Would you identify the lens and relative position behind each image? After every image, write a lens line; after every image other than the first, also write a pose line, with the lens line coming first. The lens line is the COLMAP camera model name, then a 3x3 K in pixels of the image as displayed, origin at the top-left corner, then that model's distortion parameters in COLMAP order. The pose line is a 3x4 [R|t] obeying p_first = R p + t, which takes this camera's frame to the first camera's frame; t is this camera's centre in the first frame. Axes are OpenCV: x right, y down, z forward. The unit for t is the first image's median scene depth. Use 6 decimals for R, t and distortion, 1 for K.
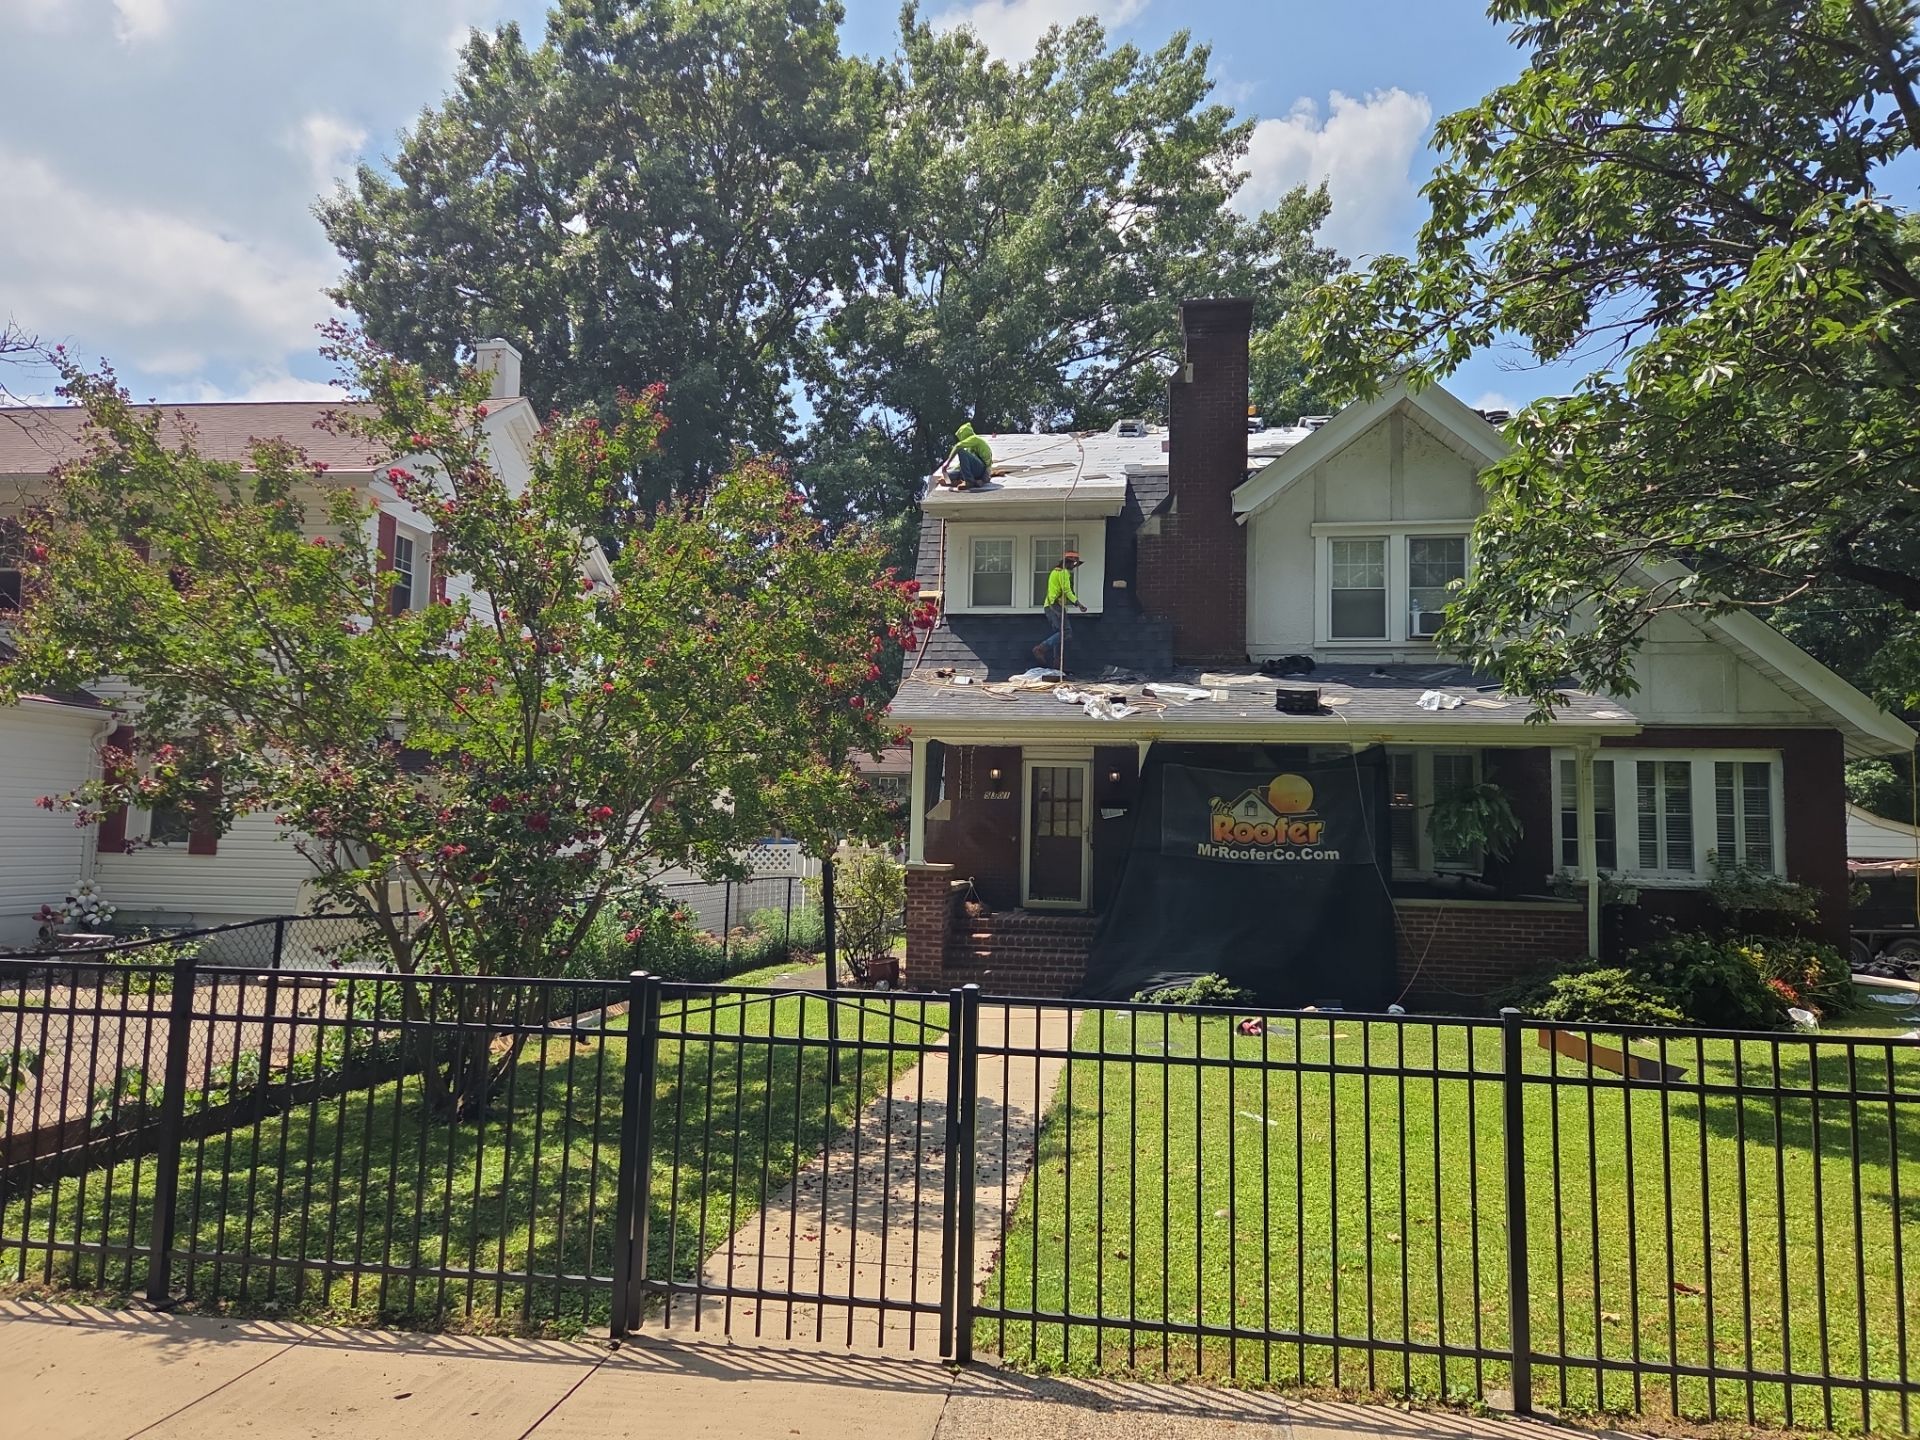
lens RADIAL K [[1291.7, 0, 960.0], [0, 1291.7, 720.0], [0, 0, 1]] dist [0.037193, 0.000392]
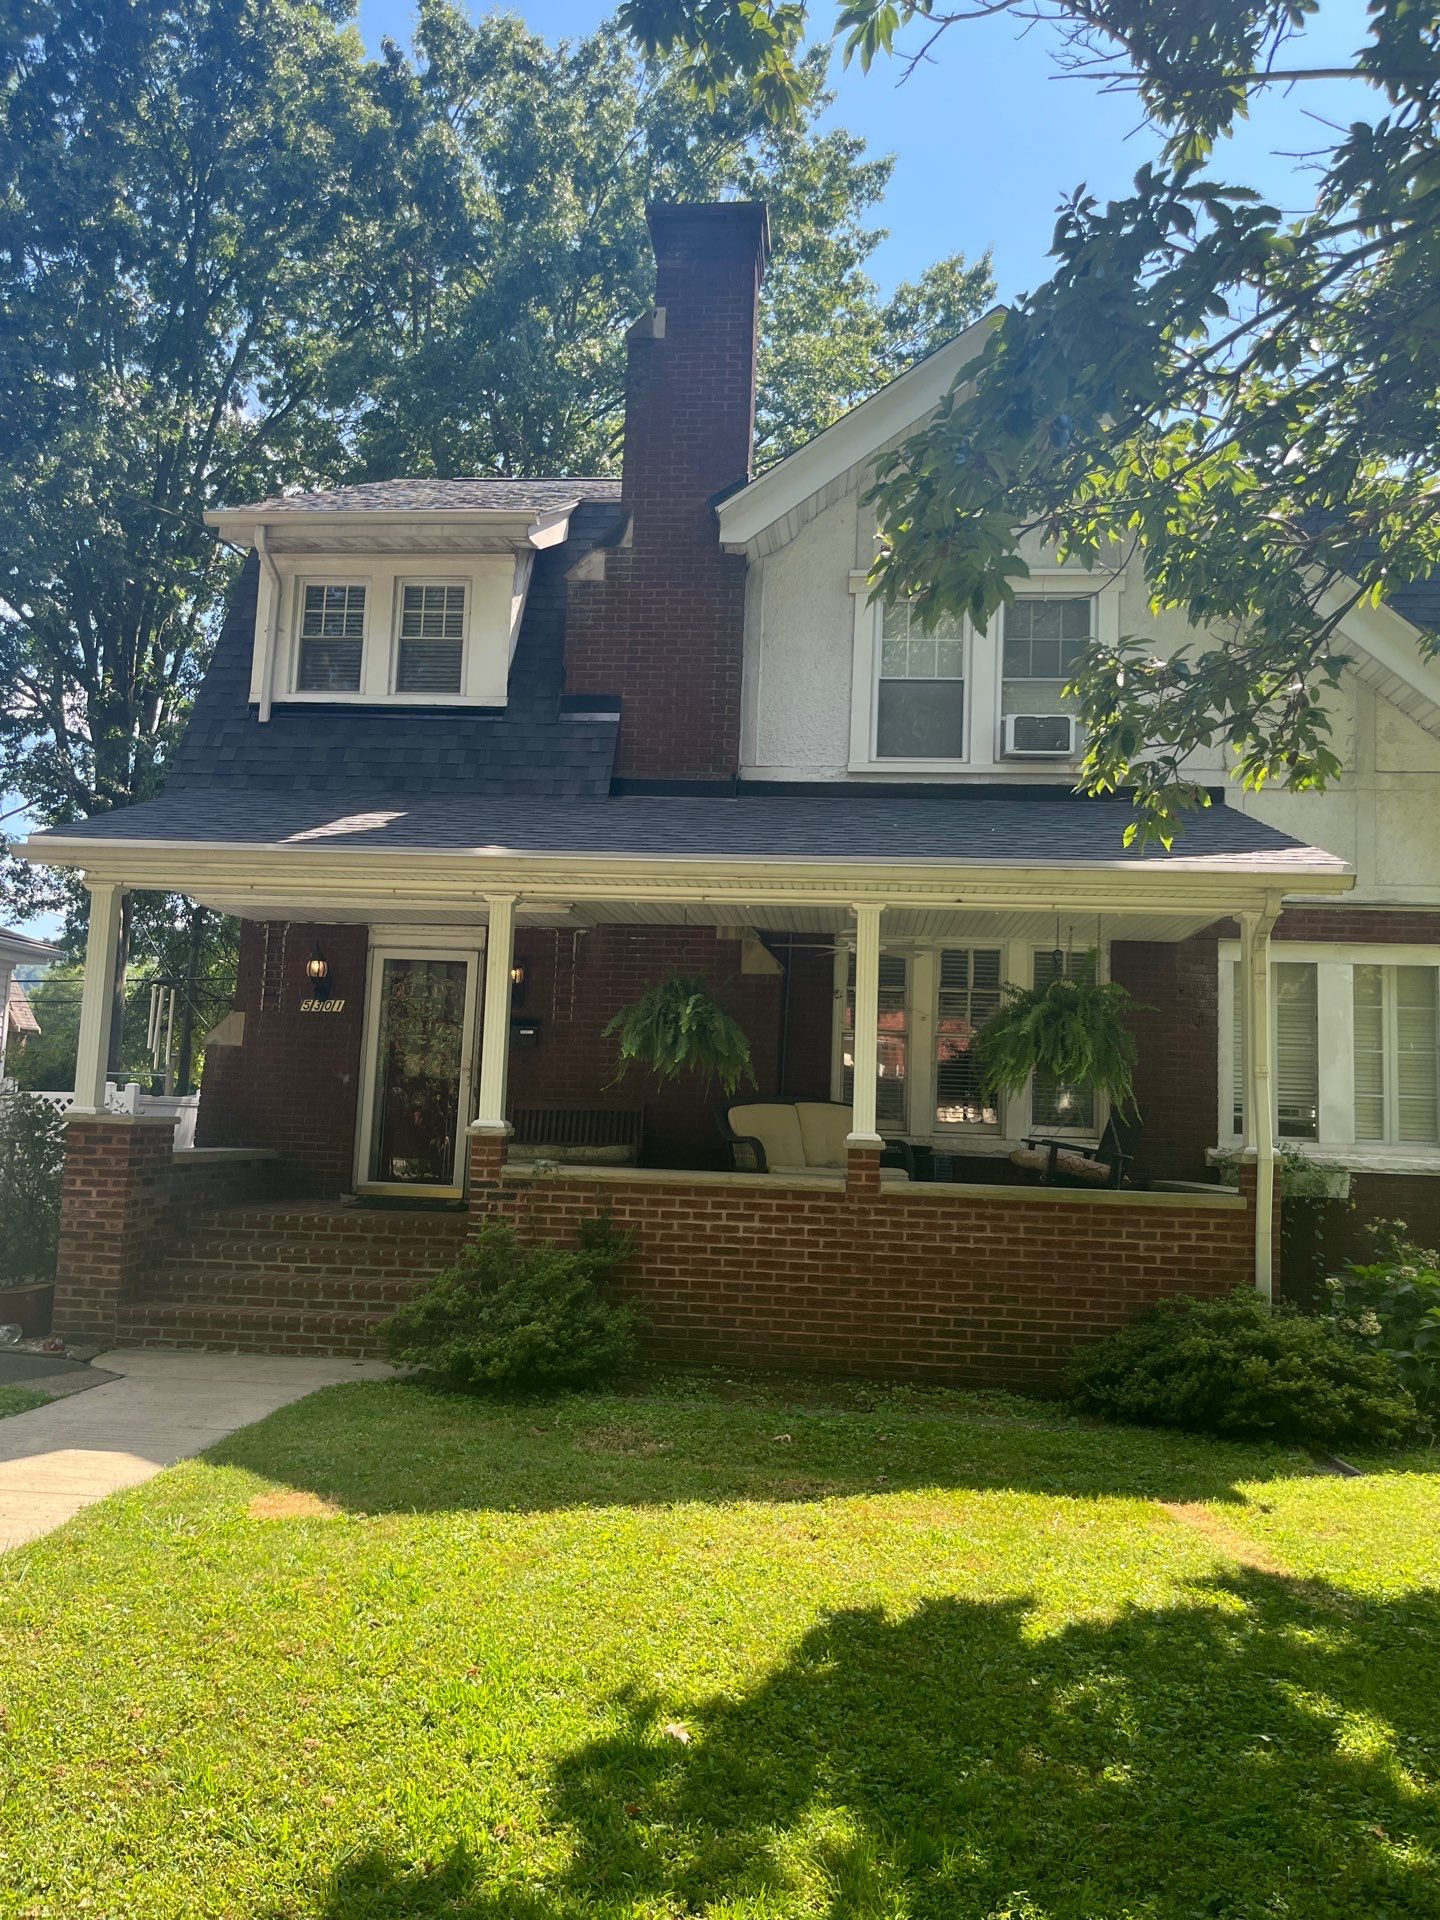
lens RADIAL K [[1472.1, 0, 720.0], [0, 1472.1, 960.0], [0, 0, 1]] dist [-0.003753, -0.009932]
pose [[0.998149, 0.021789, 0.056772, 0.176116], [-0.020974, 0.999669, -0.014908, 0.044361], [-0.057078, 0.013690, 0.998276, 0.315131]]
